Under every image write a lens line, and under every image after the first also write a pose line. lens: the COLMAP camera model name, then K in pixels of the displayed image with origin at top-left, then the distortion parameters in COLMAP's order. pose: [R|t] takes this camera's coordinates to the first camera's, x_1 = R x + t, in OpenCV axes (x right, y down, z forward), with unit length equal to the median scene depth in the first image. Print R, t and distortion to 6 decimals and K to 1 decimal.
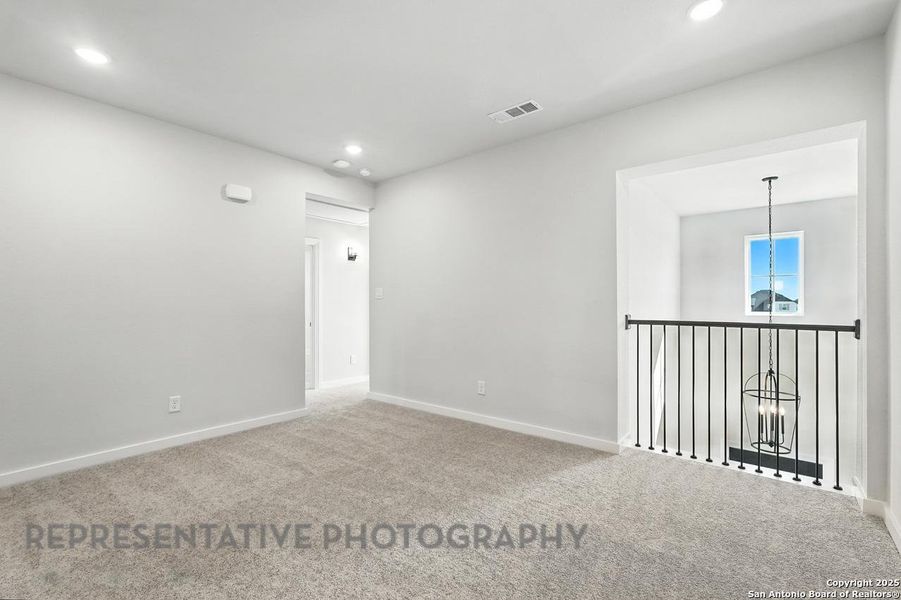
lens RADIAL K [[401.5, 0, 448.7], [0, 401.5, 301.5], [0, 0, 1]] dist [-0.008652, 0.005143]
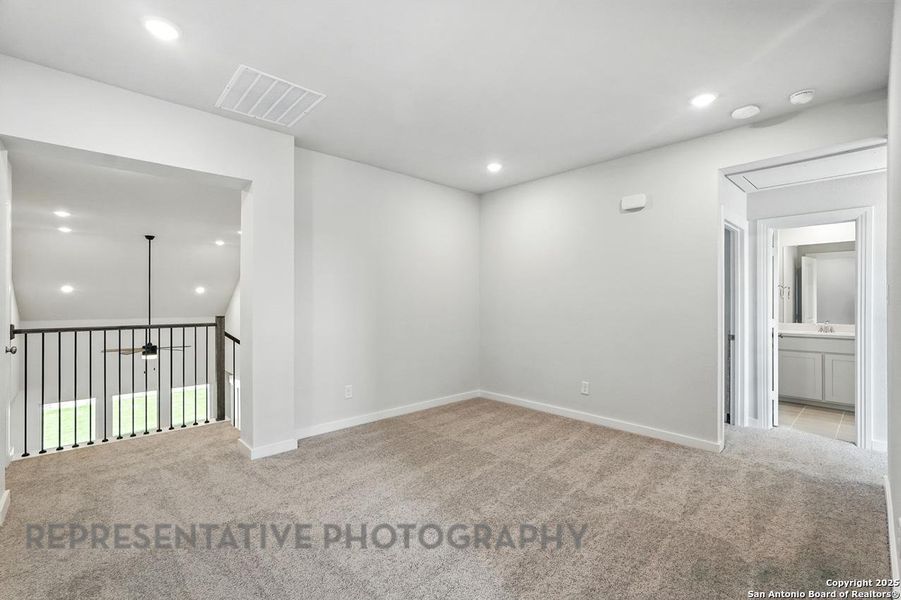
lens RADIAL K [[401.5, 0, 448.6], [0, 401.5, 301.4], [0, 0, 1]] dist [-0.008652, 0.005143]
pose [[-0.122462, -0.000963, -0.992473, 0.580494], [0.003156, 0.999994, -0.001360, -0.016312], [0.992468, -0.003299, -0.122458, 0.678022]]
